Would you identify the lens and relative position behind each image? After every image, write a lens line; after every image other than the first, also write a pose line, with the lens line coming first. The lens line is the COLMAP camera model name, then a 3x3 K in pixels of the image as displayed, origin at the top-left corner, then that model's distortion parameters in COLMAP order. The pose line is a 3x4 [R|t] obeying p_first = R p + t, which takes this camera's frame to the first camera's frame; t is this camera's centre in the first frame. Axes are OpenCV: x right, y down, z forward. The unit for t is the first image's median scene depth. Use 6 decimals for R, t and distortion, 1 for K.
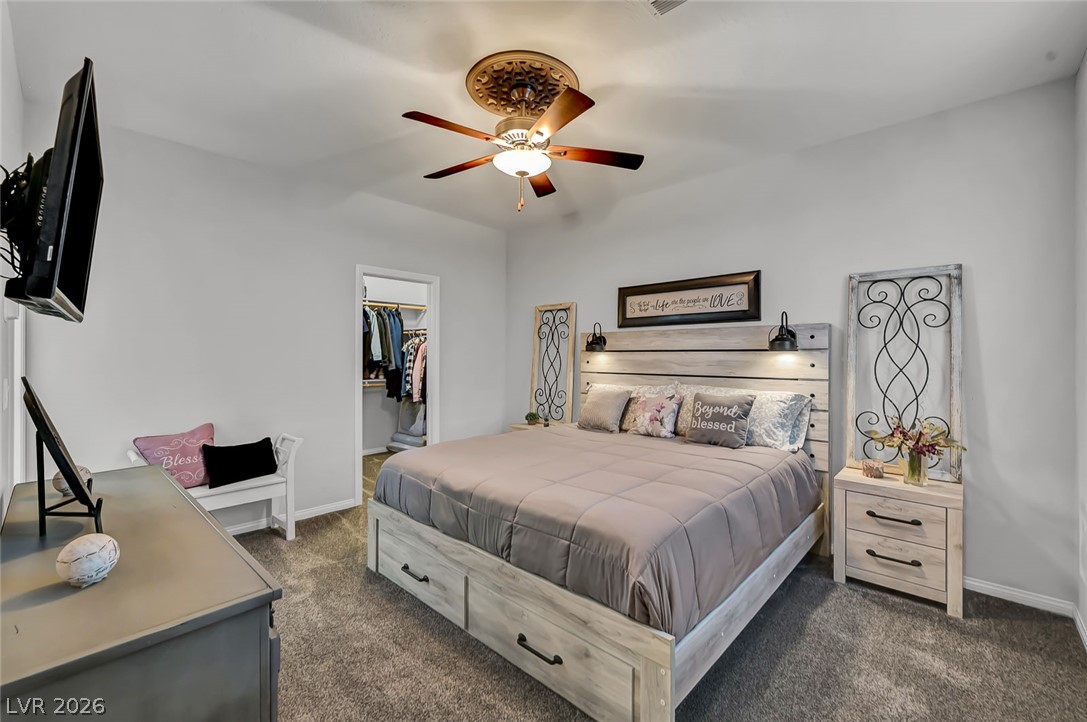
lens RADIAL K [[454.9, 0, 545.1], [0, 454.9, 355.1], [0, 0, 1]] dist [-0.000470, -0.000074]
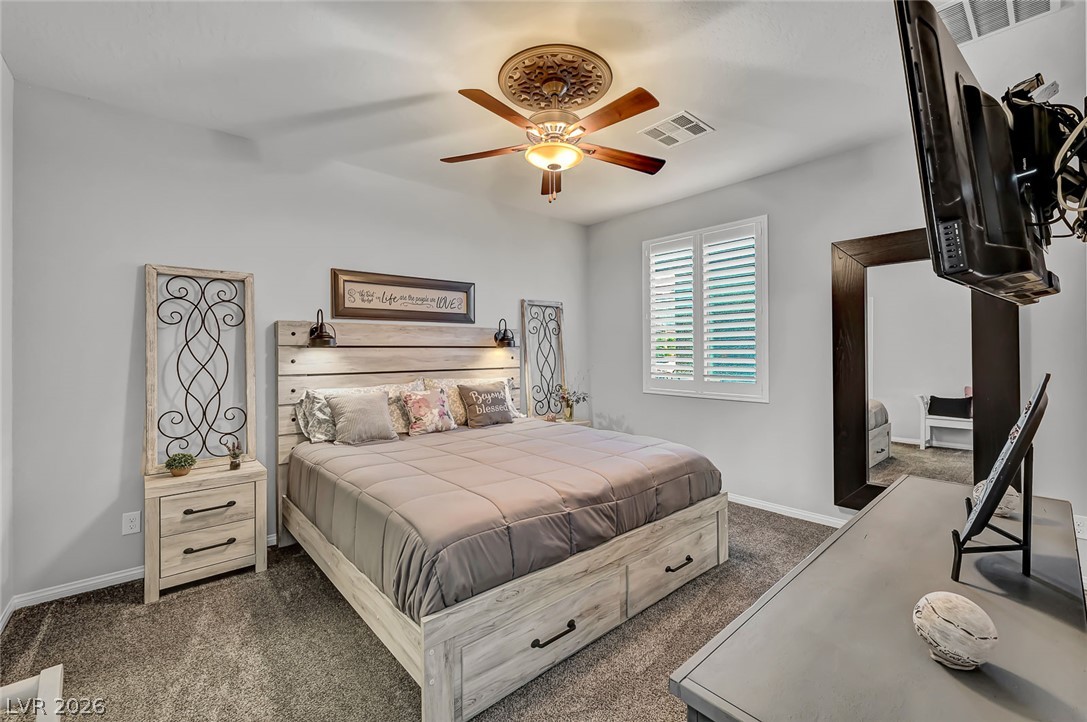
lens RADIAL K [[454.9, 0, 545.1], [0, 454.9, 355.1], [0, 0, 1]] dist [-0.000470, -0.000074]
pose [[0.091552, -0.010010, 0.995750, -0.698676], [0.006207, 0.999936, 0.009481, 0.000843], [-0.995781, 0.005313, 0.091608, 0.630471]]
